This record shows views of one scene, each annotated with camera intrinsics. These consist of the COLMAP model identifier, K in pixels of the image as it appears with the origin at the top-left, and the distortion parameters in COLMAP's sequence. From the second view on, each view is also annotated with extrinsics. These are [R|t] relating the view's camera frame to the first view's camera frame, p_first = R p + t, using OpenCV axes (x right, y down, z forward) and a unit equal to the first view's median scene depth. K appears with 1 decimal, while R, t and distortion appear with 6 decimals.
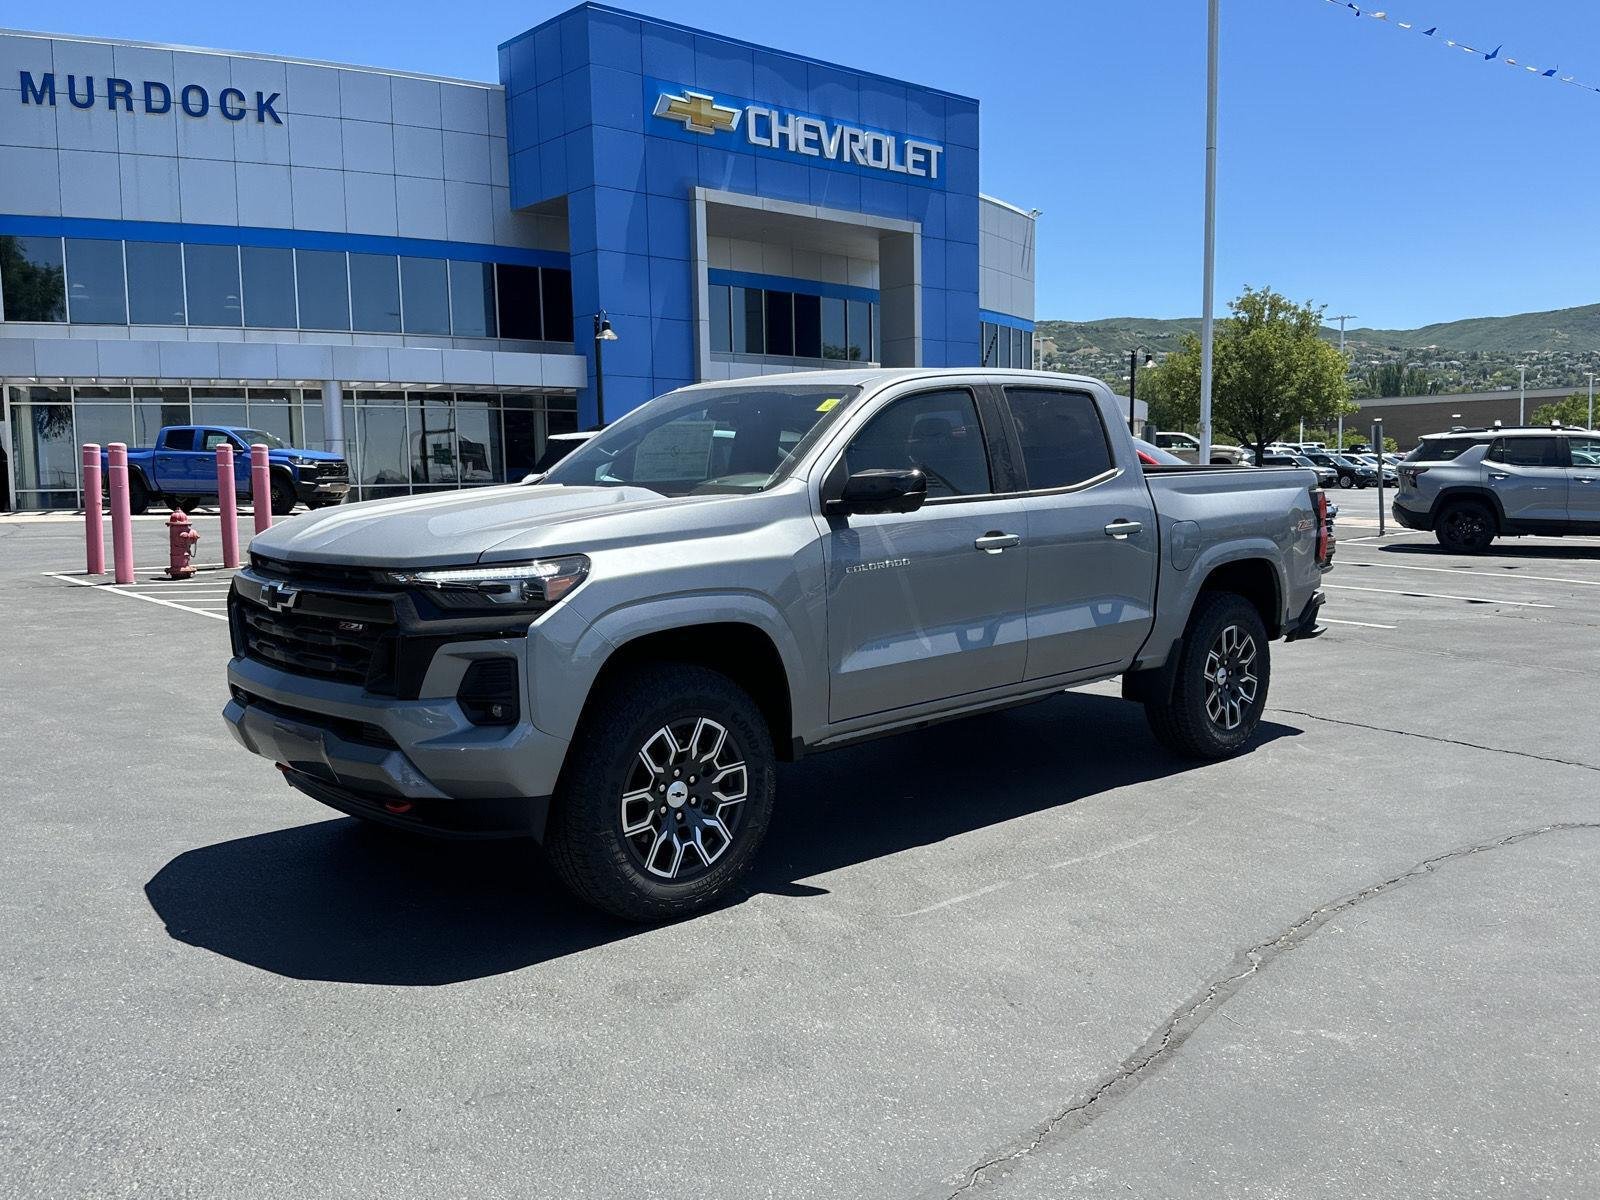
lens RADIAL K [[1368.5, 0, 798.6], [0, 1368.5, 597.5], [0, 0, 1]] dist [0.118483, -0.227303]
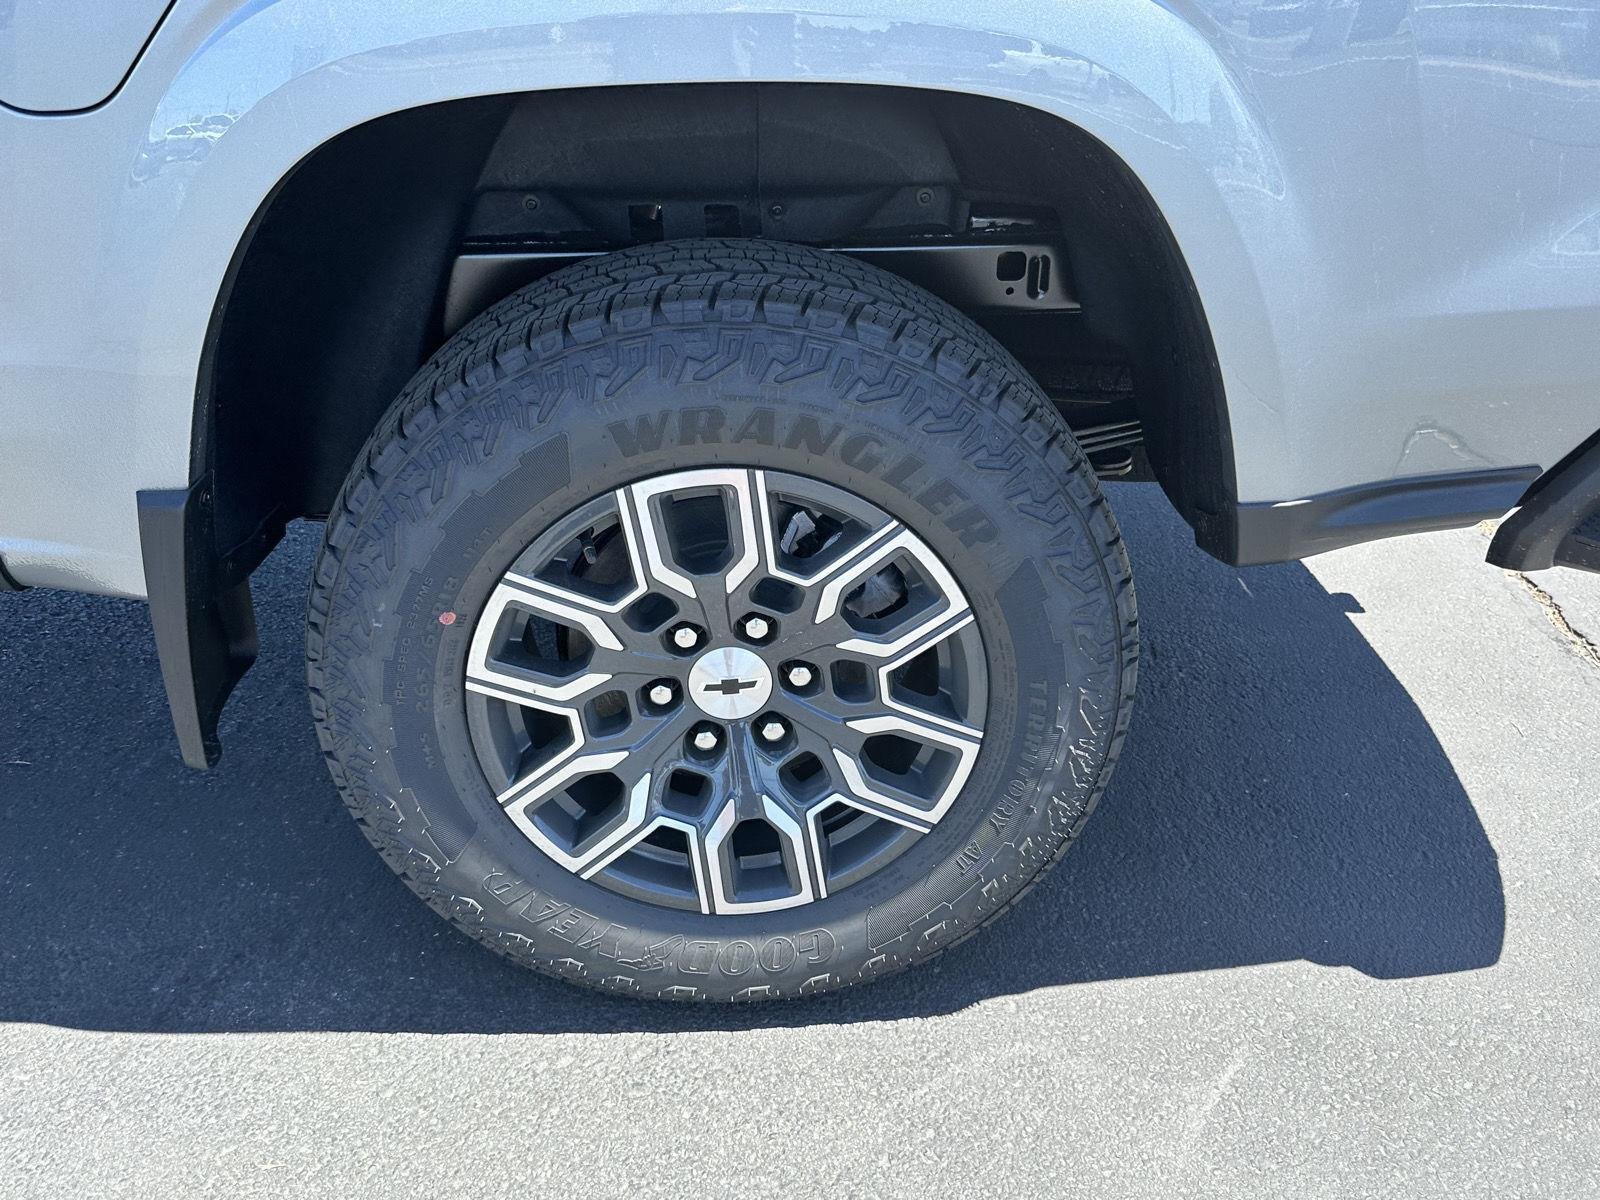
lens RADIAL K [[1368.5, 0, 794.2], [0, 1368.5, 612.5], [0, 0, 1]] dist [0.118483, -0.227303]
pose [[0.750948, 0.317496, -0.579028, 0.466661], [-0.076632, 0.912809, 0.401132, -0.039356], [0.655900, -0.256857, 0.709802, 0.936058]]
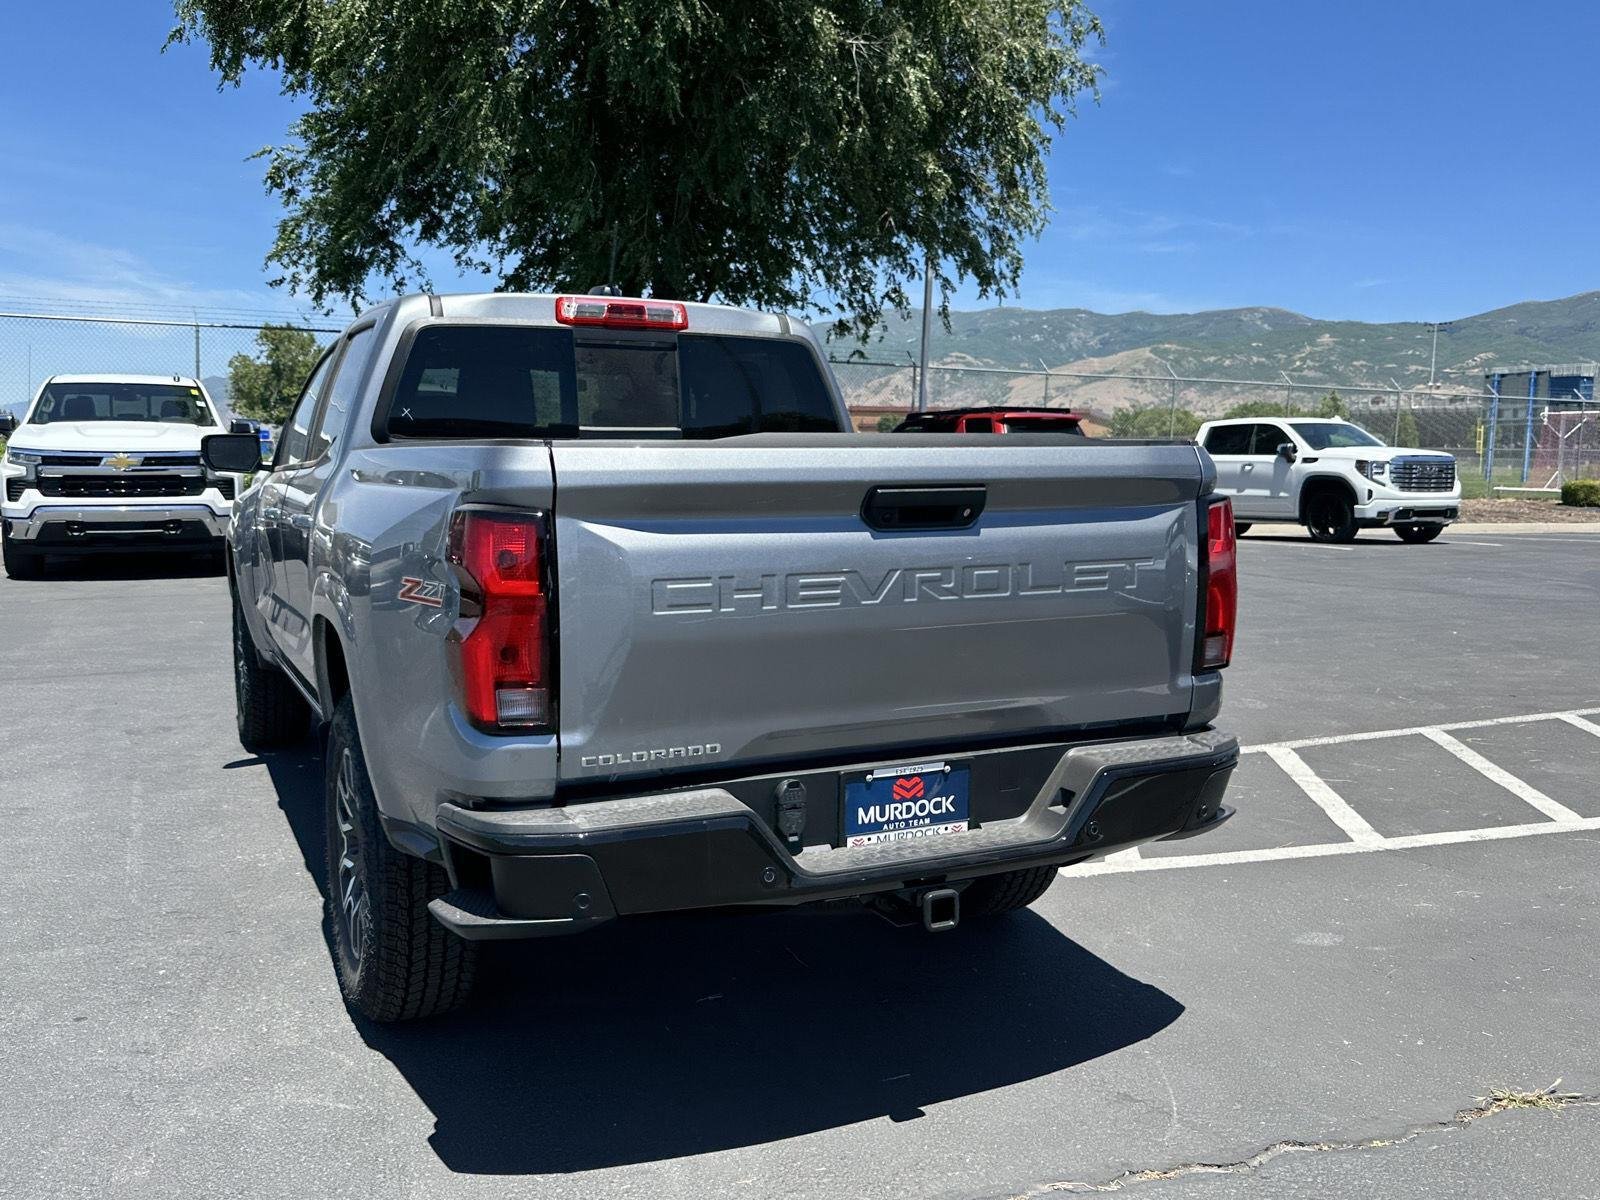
lens RADIAL K [[1368.5, 0, 800.2], [0, 1368.5, 597.1], [0, 0, 1]] dist [0.118483, -0.227303]
pose [[-0.309021, 0.100307, -0.945751, 0.789434], [-0.101321, 0.985291, 0.137607, -0.128701], [0.945643, 0.138348, -0.294312, 1.391754]]
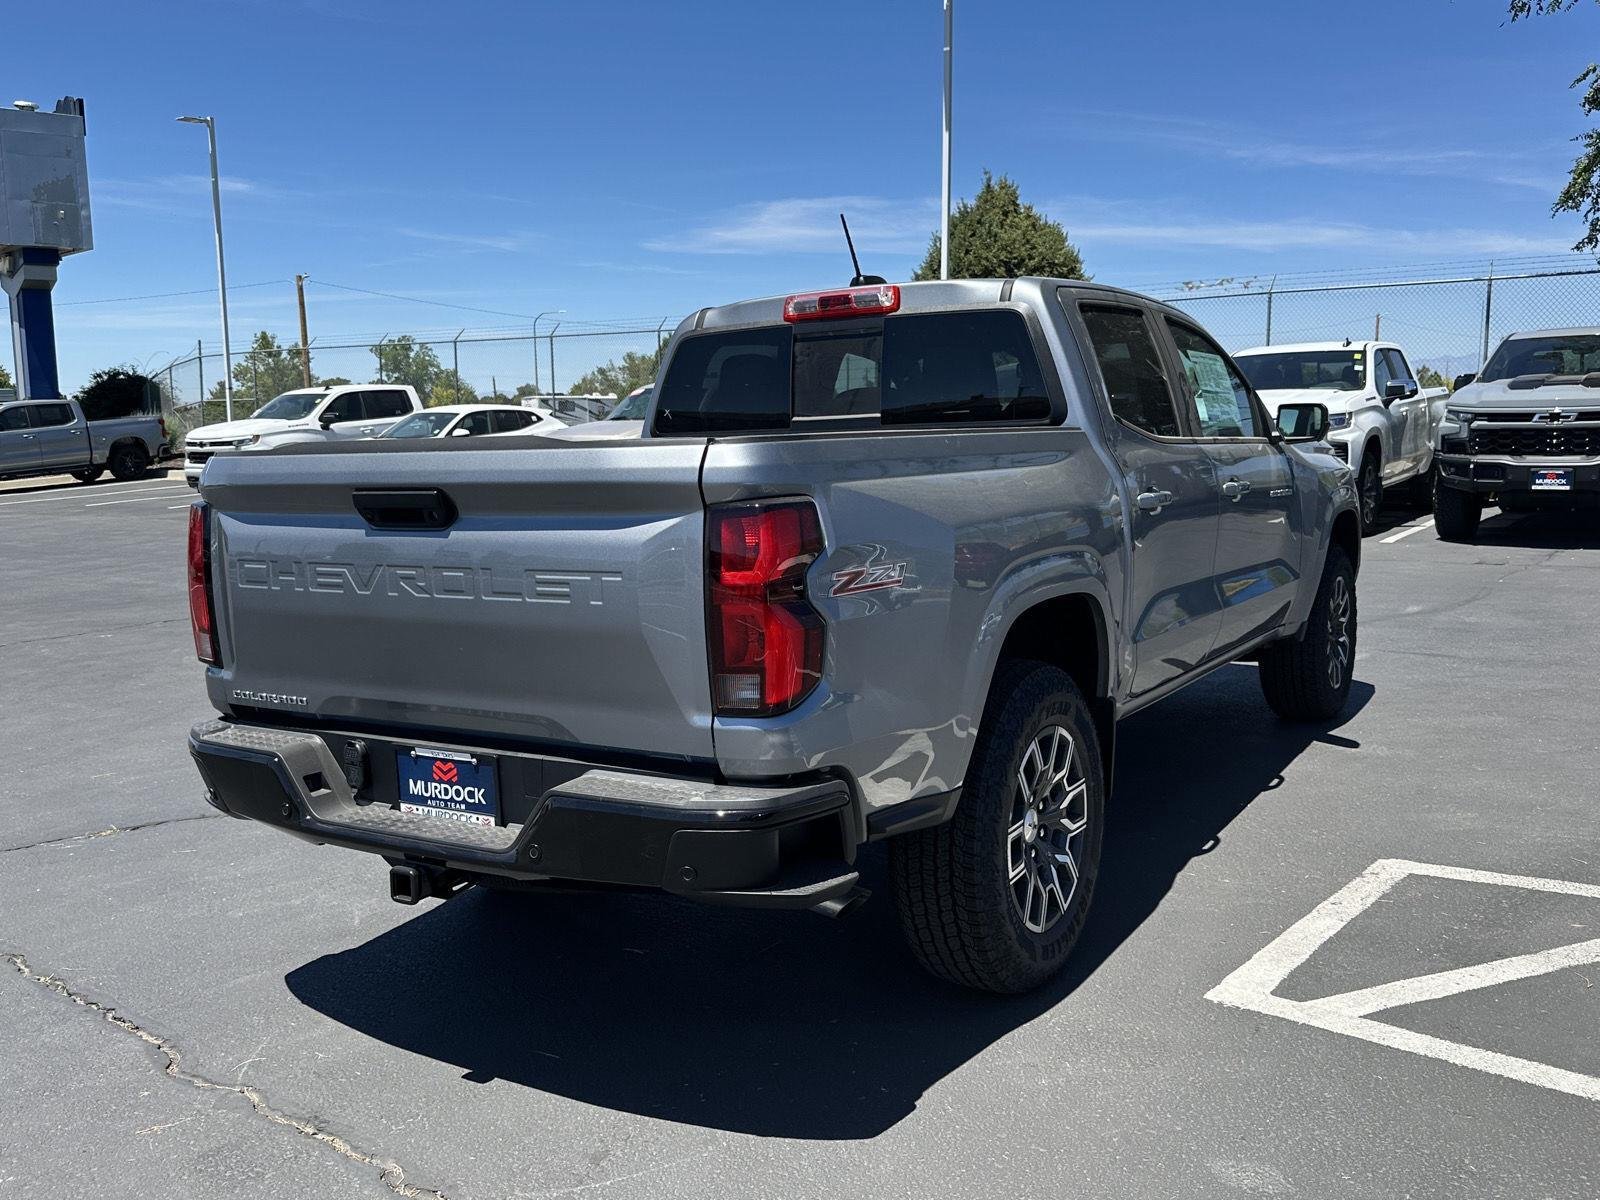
lens RADIAL K [[1368.5, 0, 808.7], [0, 1368.5, 599.8], [0, 0, 1]] dist [0.118483, -0.227303]
pose [[-0.967945, 0.061469, -0.243524, 0.354770], [0.005558, 0.974594, 0.223911, -0.174139], [0.251100, 0.215380, -0.943695, 1.772229]]
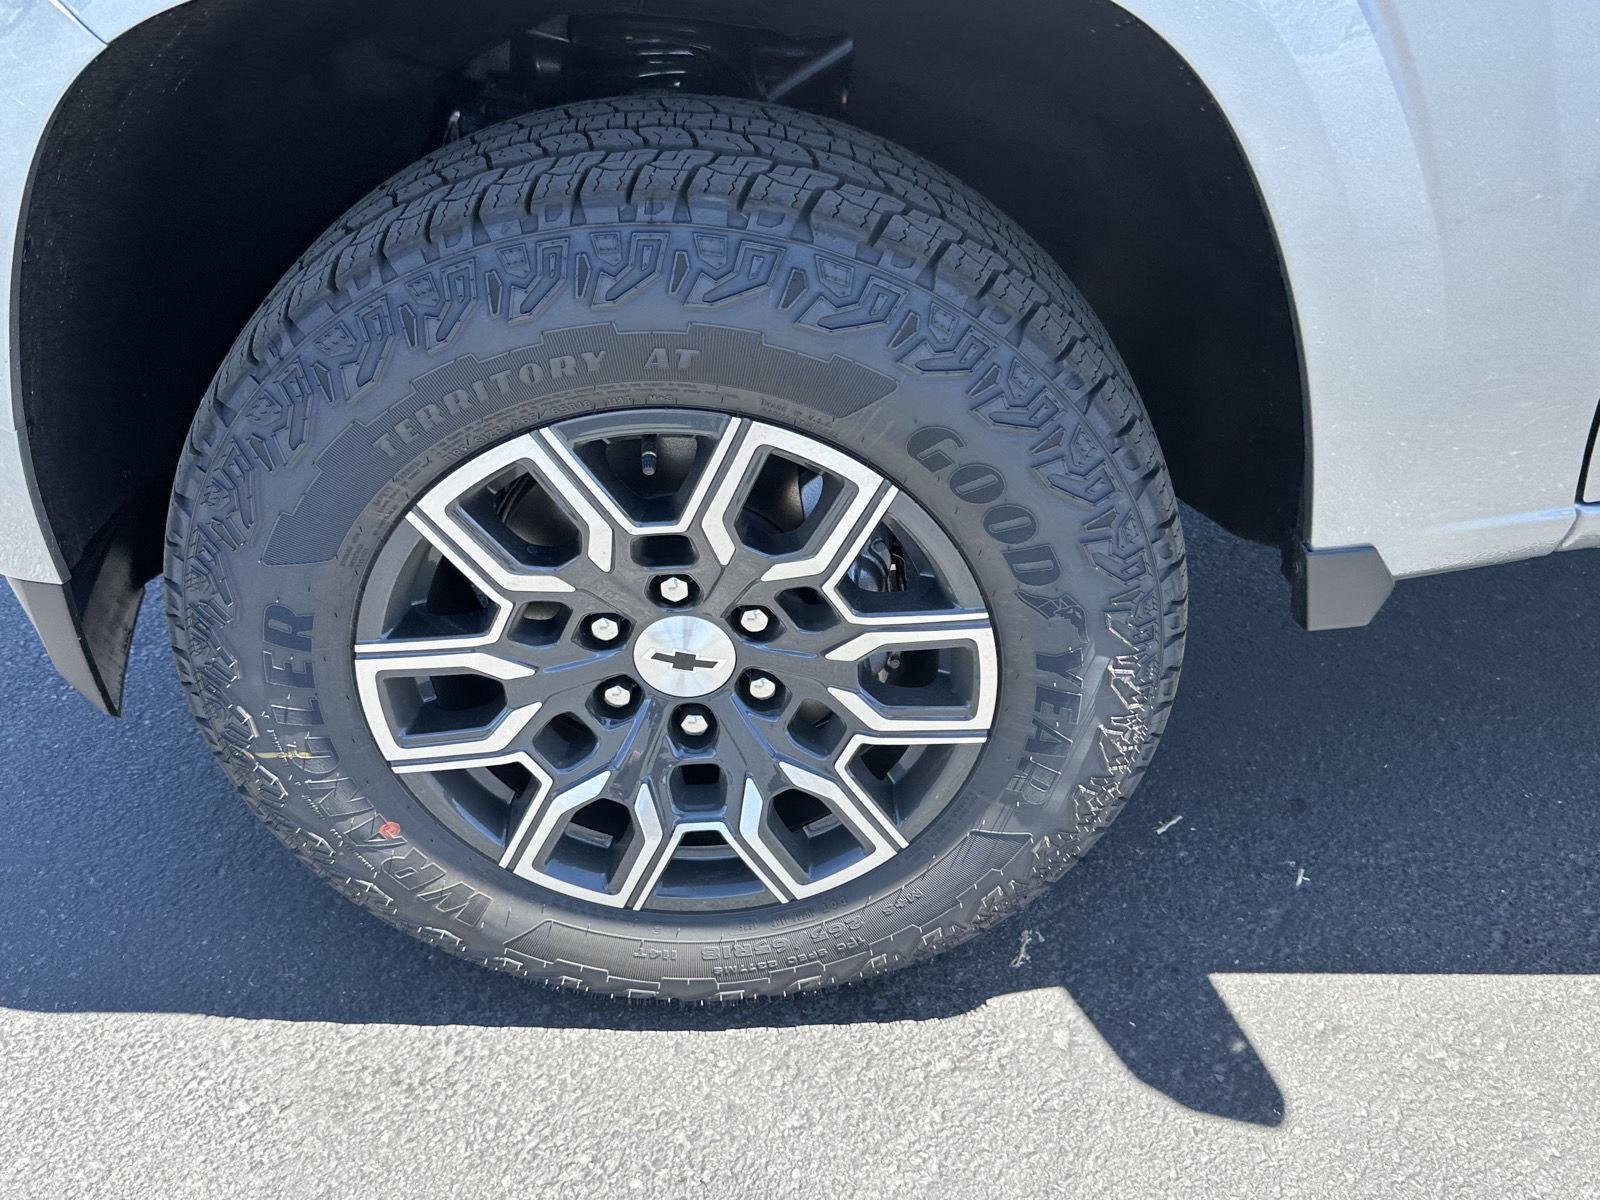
lens RADIAL K [[1368.5, 0, 801.8], [0, 1368.5, 611.1], [0, 0, 1]] dist [0.118483, -0.227303]
pose [[0.721778, 0.392427, -0.570120, 0.051991], [-0.060381, 0.856287, 0.512960, 0.000092], [0.689485, -0.335819, 0.641744, 0.599376]]
